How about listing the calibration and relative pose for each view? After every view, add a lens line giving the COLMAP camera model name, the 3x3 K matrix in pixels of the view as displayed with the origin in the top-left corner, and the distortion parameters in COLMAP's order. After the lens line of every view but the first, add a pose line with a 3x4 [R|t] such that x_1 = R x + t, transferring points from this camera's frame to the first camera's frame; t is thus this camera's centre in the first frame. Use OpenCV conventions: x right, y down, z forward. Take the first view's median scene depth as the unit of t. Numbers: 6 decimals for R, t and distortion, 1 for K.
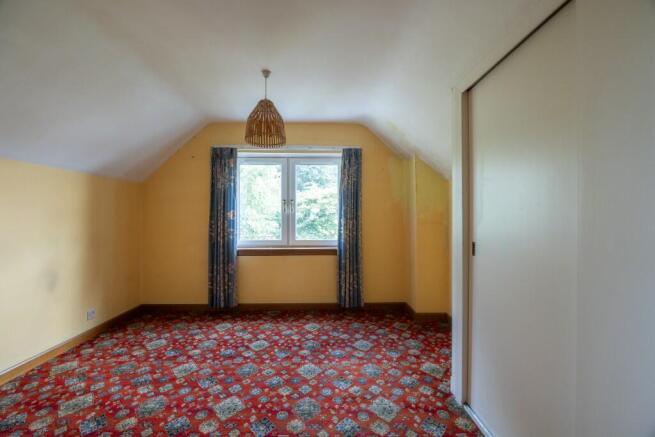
lens RADIAL K [[282.3, 0, 324.8], [0, 282.3, 221.4], [0, 0, 1]] dist [-0.020608, 0.002287]
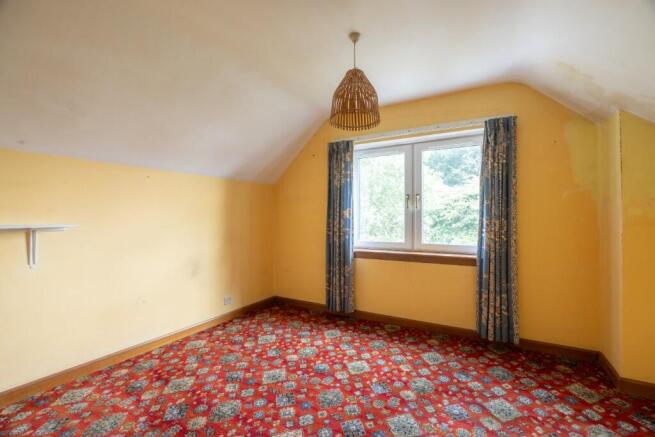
lens RADIAL K [[282.3, 0, 324.3], [0, 282.3, 220.0], [0, 0, 1]] dist [-0.020608, 0.002287]
pose [[0.853291, 0.003422, -0.521424, 0.103167], [-0.003820, 0.999993, 0.000312, -0.000803], [0.521421, 0.001726, 0.853298, 0.199681]]
